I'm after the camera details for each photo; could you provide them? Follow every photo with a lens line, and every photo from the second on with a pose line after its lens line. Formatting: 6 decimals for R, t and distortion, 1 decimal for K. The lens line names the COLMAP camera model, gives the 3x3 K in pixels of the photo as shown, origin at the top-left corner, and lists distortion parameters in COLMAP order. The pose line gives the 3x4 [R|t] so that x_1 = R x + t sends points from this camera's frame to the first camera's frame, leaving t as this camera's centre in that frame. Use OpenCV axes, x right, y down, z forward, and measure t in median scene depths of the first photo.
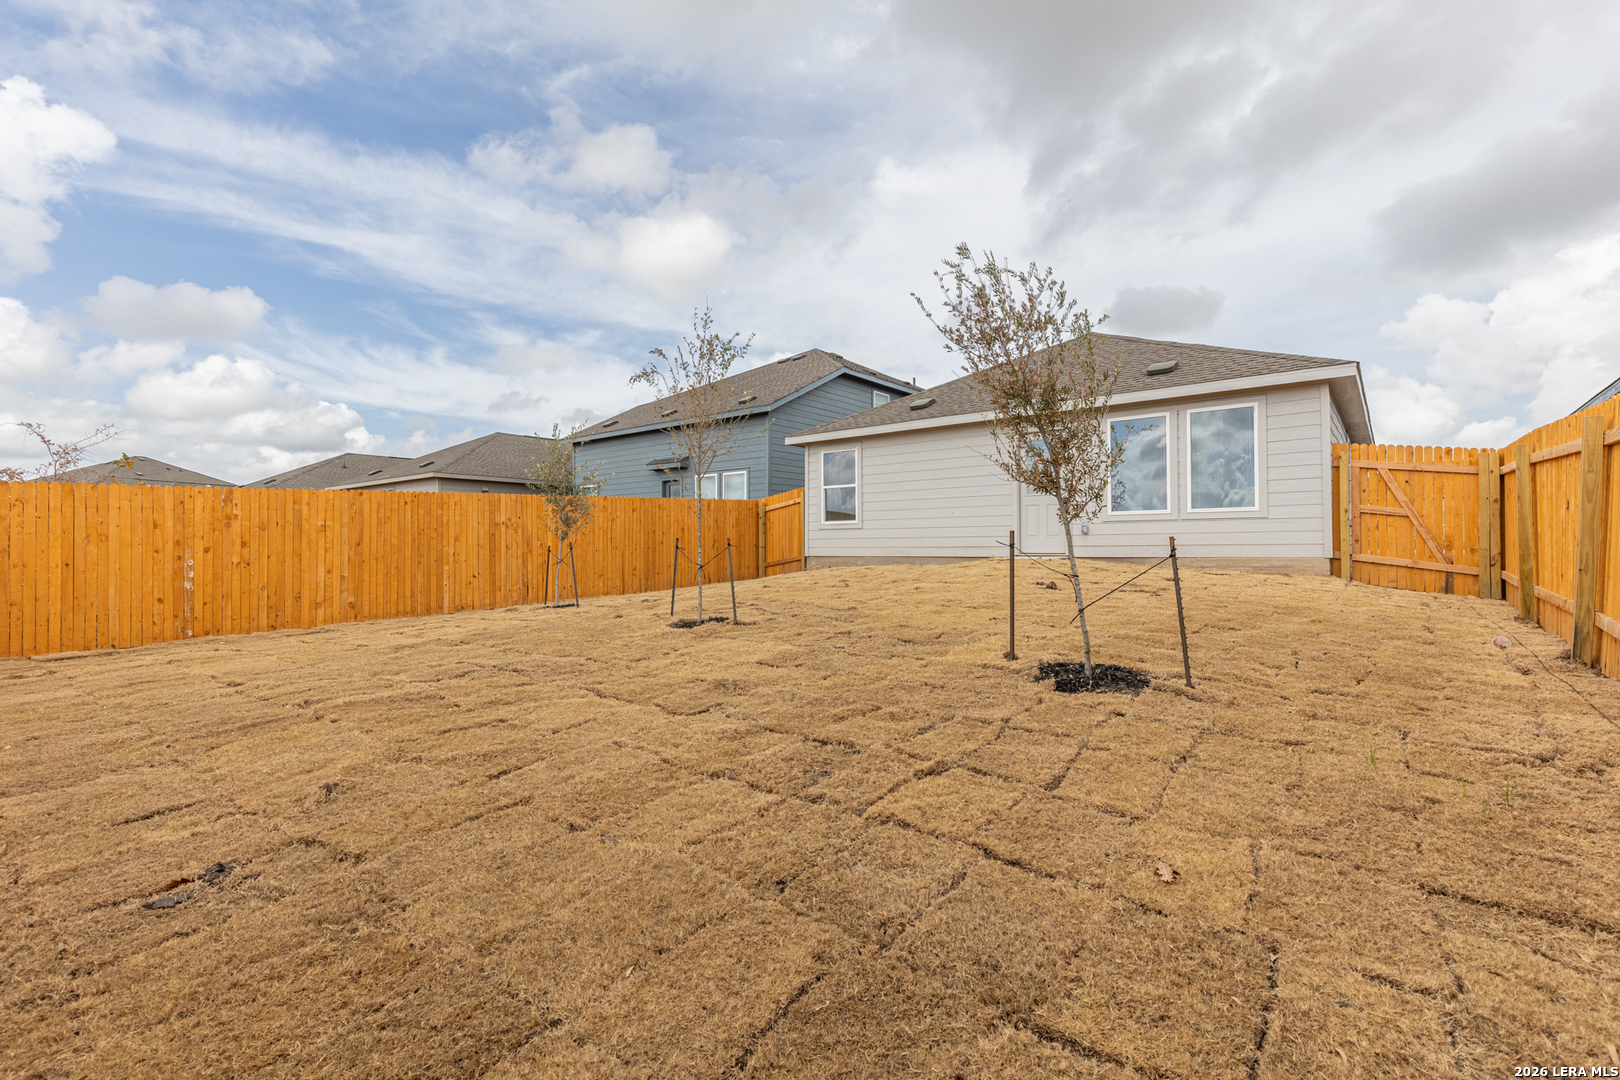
lens RADIAL K [[728.2, 0, 820.0], [0, 728.2, 539.0], [0, 0, 1]] dist [0.003761, 0.000650]
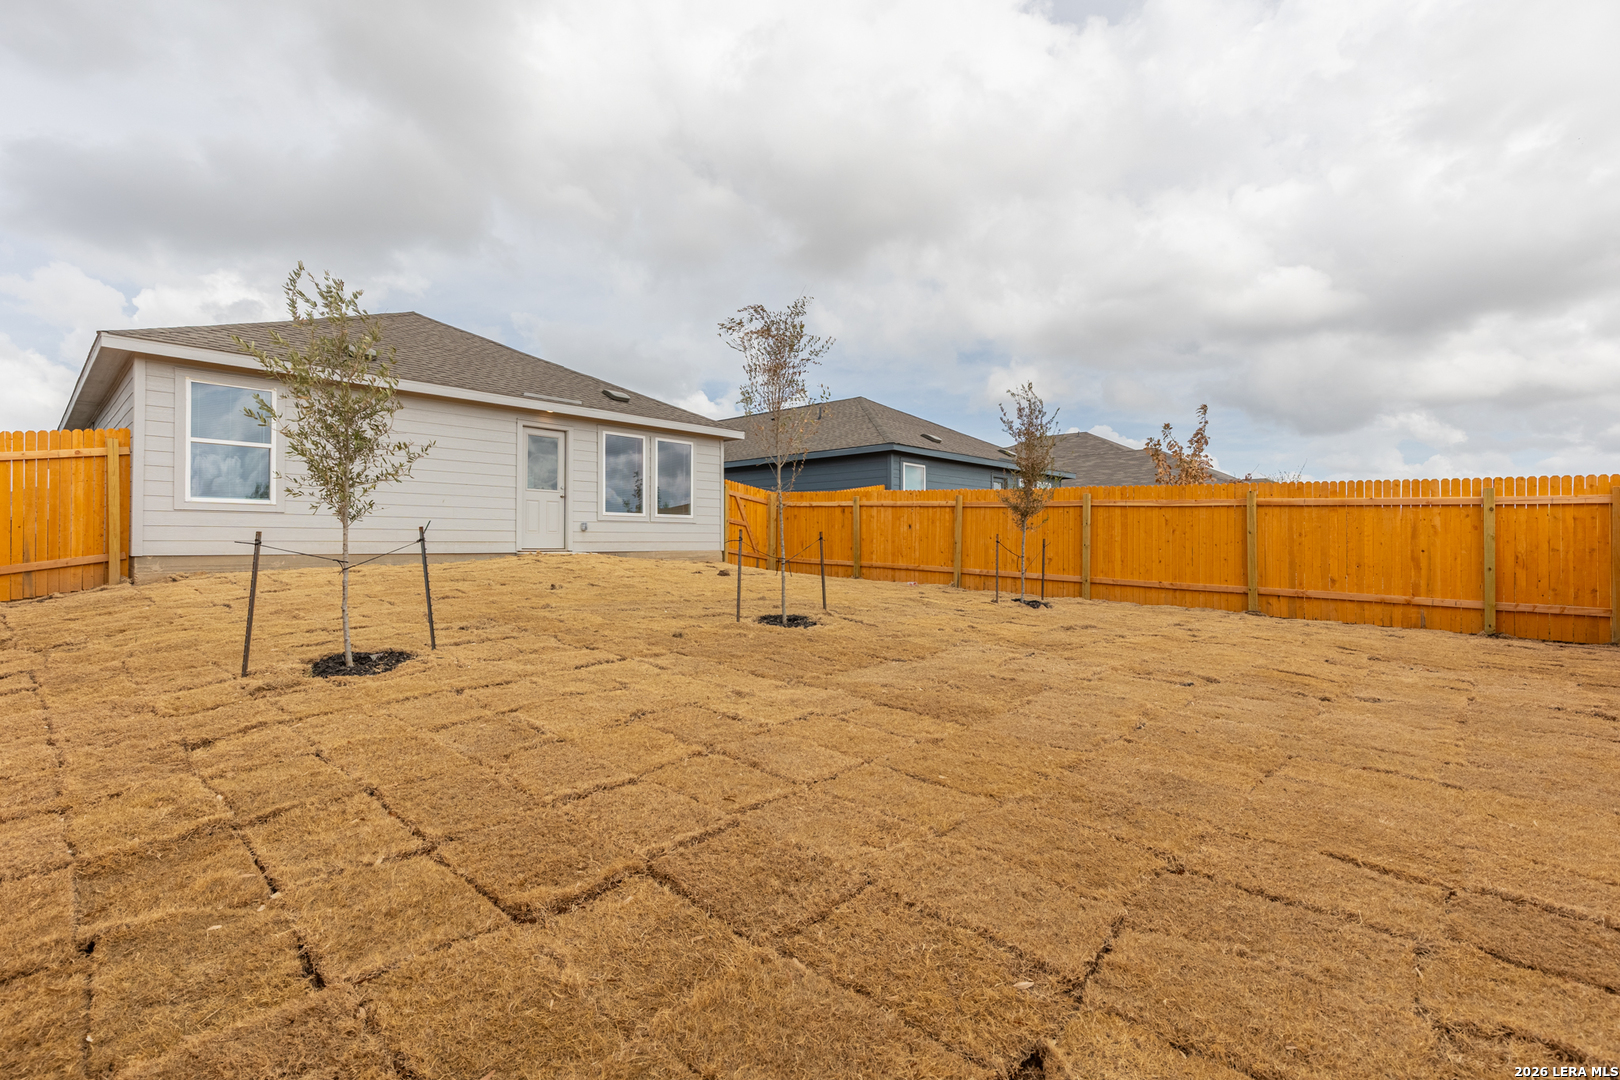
lens RADIAL K [[728.2, 0, 820.2], [0, 728.2, 540.5], [0, 0, 1]] dist [0.003761, 0.000650]
pose [[0.068810, 0.009793, 0.997582, -0.566051], [-0.014211, 0.999860, -0.008835, 0.009915], [-0.997529, -0.013569, 0.068940, 0.458026]]
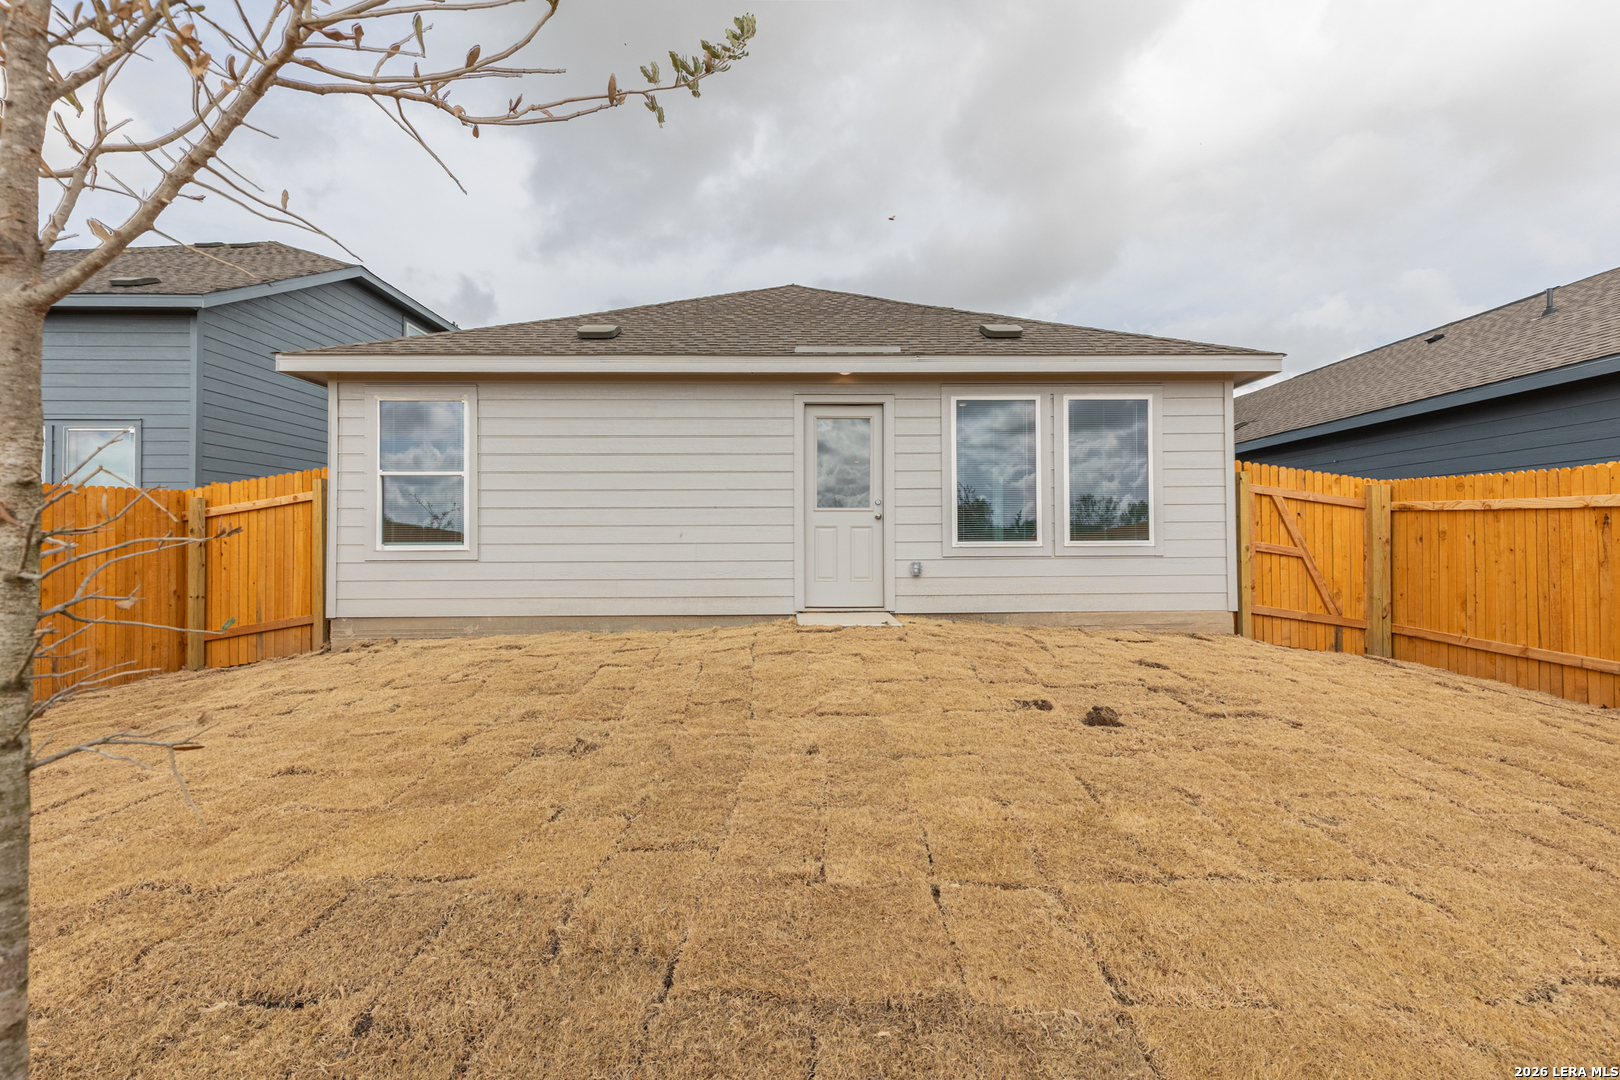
lens RADIAL K [[728.2, 0, 809.3], [0, 728.2, 538.1], [0, 0, 1]] dist [0.003761, 0.000650]
pose [[0.775892, 0.008741, 0.630805, -0.078114], [-0.007612, 0.999961, -0.004494, -0.028599], [-0.630819, -0.001315, 0.775929, 0.463901]]
